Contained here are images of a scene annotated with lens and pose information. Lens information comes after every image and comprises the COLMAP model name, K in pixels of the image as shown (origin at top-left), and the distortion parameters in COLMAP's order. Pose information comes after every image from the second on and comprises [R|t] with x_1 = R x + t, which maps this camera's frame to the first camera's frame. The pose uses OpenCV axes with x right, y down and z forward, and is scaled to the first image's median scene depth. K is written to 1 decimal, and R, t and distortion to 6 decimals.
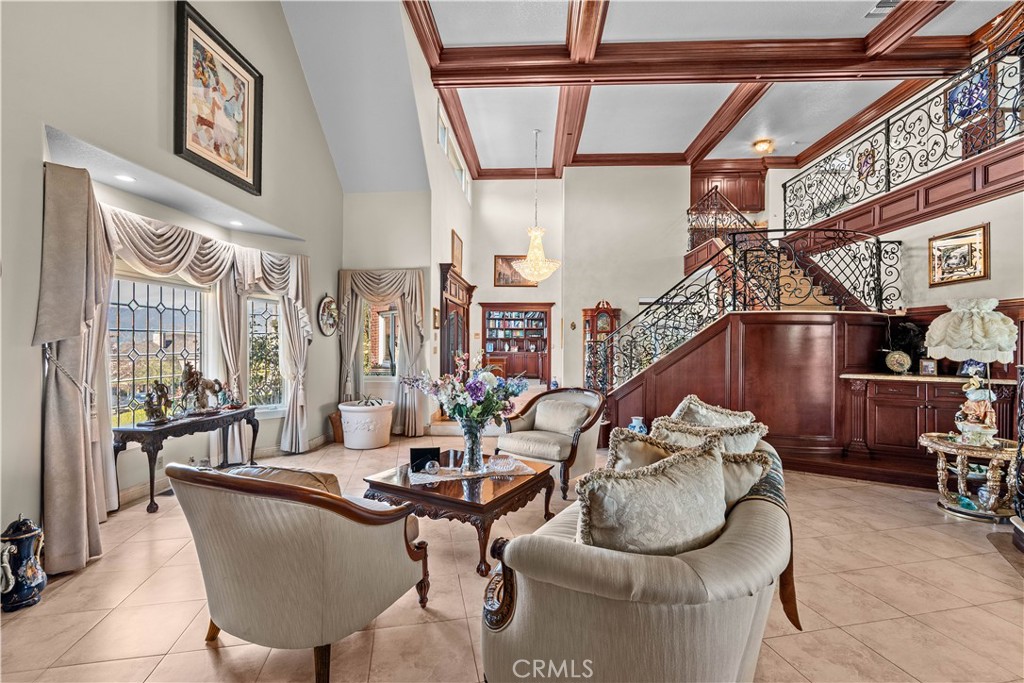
lens RADIAL K [[454.4, 0, 512.0], [0, 454.4, 341.5], [0, 0, 1]] dist [0.001144, 0.000515]
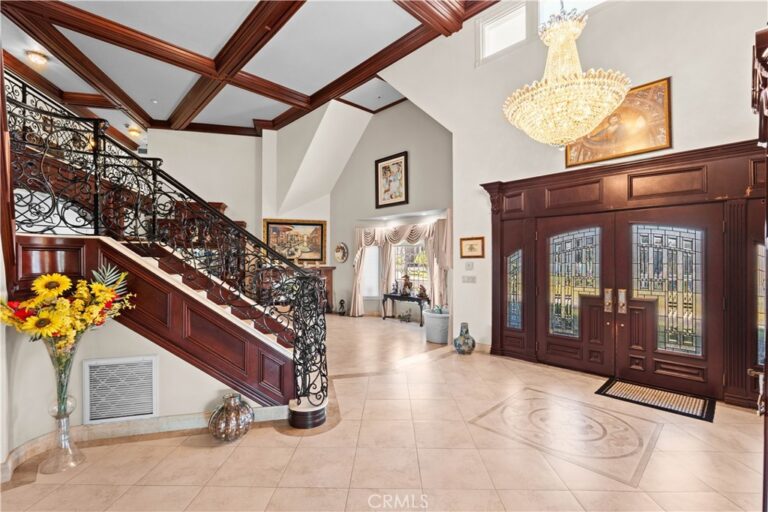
lens RADIAL K [[340.8, 0, 384.0], [0, 340.8, 256.0], [0, 0, 1]] dist [0.001144, 0.000515]
pose [[-0.681066, -0.008118, -0.732177, 0.374829], [-0.002668, 0.999959, -0.008606, -0.016363], [0.732217, -0.003908, -0.681060, 0.983692]]
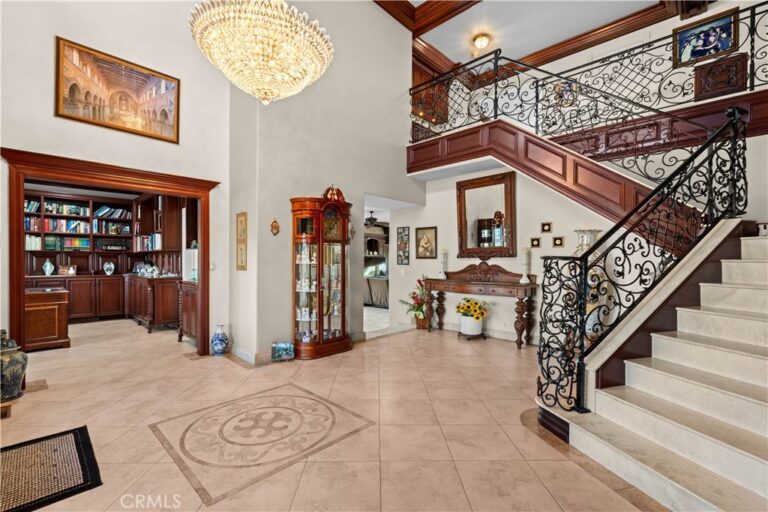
lens RADIAL K [[334.1, 0, 382.1], [0, 334.1, 260.2], [0, 0, 1]] dist [-0.001020, -0.000344]
pose [[0.651281, -0.002403, 0.758833, -0.081864], [-0.002204, 0.999985, 0.005059, 0.001079], [-0.758833, -0.004968, 0.651266, 0.666690]]
